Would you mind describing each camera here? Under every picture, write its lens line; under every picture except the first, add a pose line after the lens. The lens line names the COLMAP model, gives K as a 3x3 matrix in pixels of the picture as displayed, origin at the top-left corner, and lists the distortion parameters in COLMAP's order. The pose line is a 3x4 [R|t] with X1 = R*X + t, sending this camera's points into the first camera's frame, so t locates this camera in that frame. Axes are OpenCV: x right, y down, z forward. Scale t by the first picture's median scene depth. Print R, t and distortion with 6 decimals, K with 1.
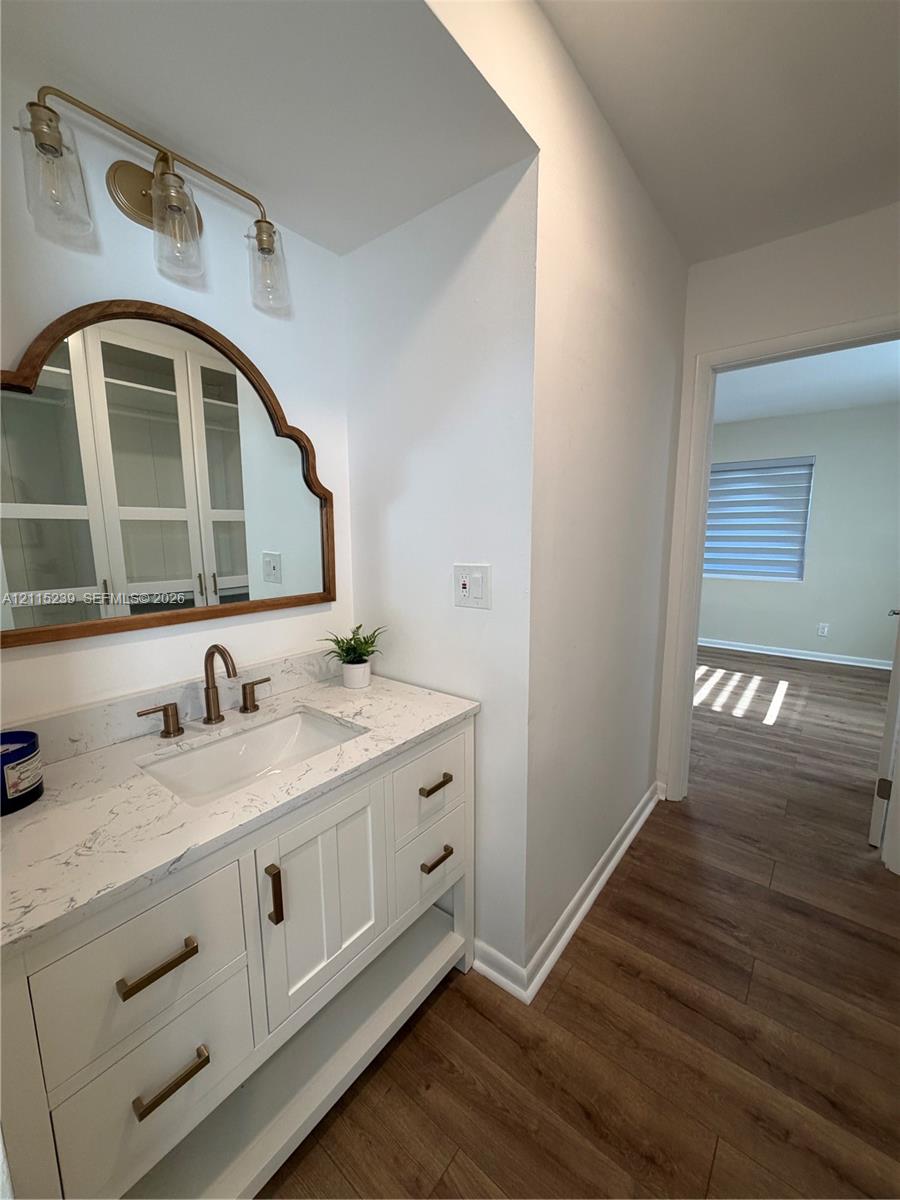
lens RADIAL K [[465.2, 0, 454.7], [0, 465.2, 601.8], [0, 0, 1]] dist [0.002343, 0.000209]
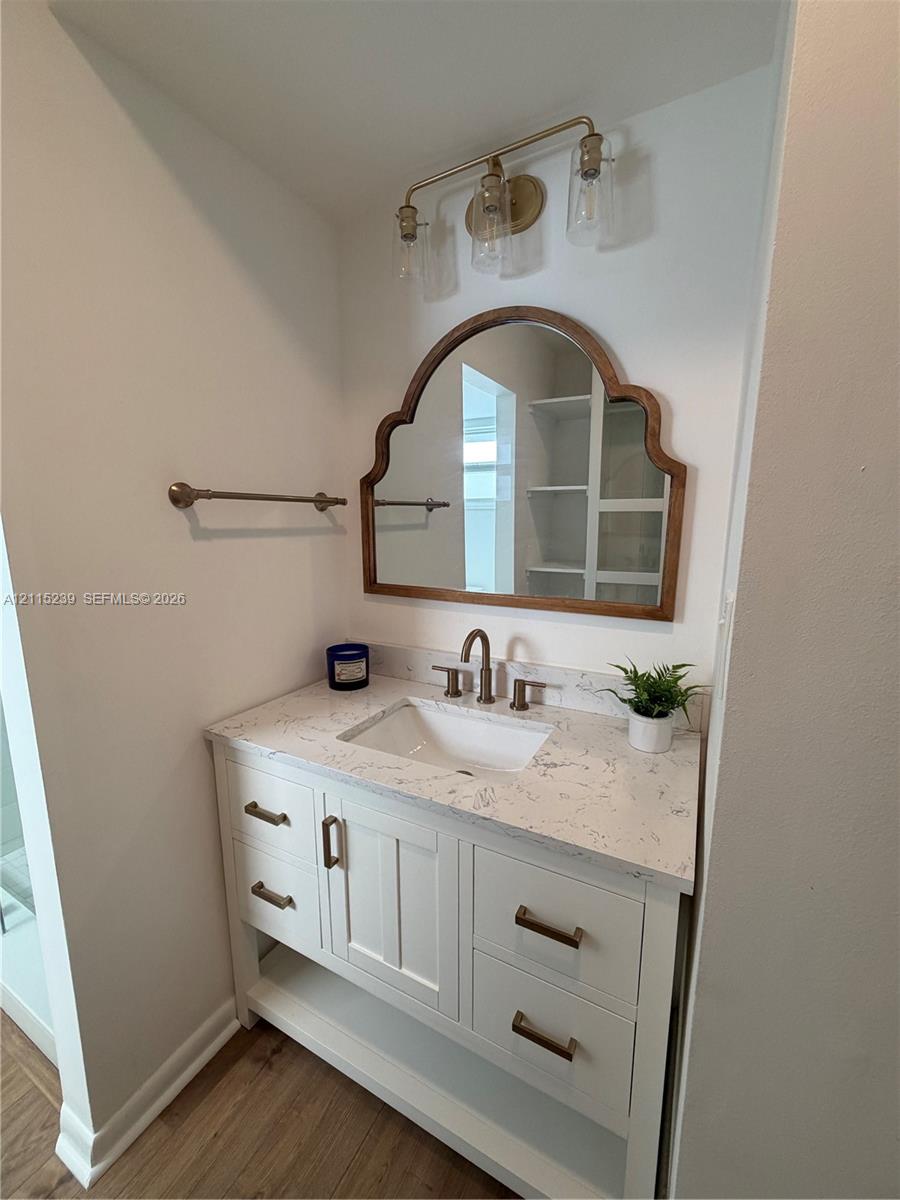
lens RADIAL K [[479.4, 0, 453.4], [0, 479.4, 602.7], [0, 0, 1]] dist [0.000994, -0.000204]
pose [[0.186235, 0.172153, -0.967305, 0.517014], [-0.151751, 0.977755, 0.144797, -0.115498], [0.970715, 0.119824, 0.208217, 0.725811]]
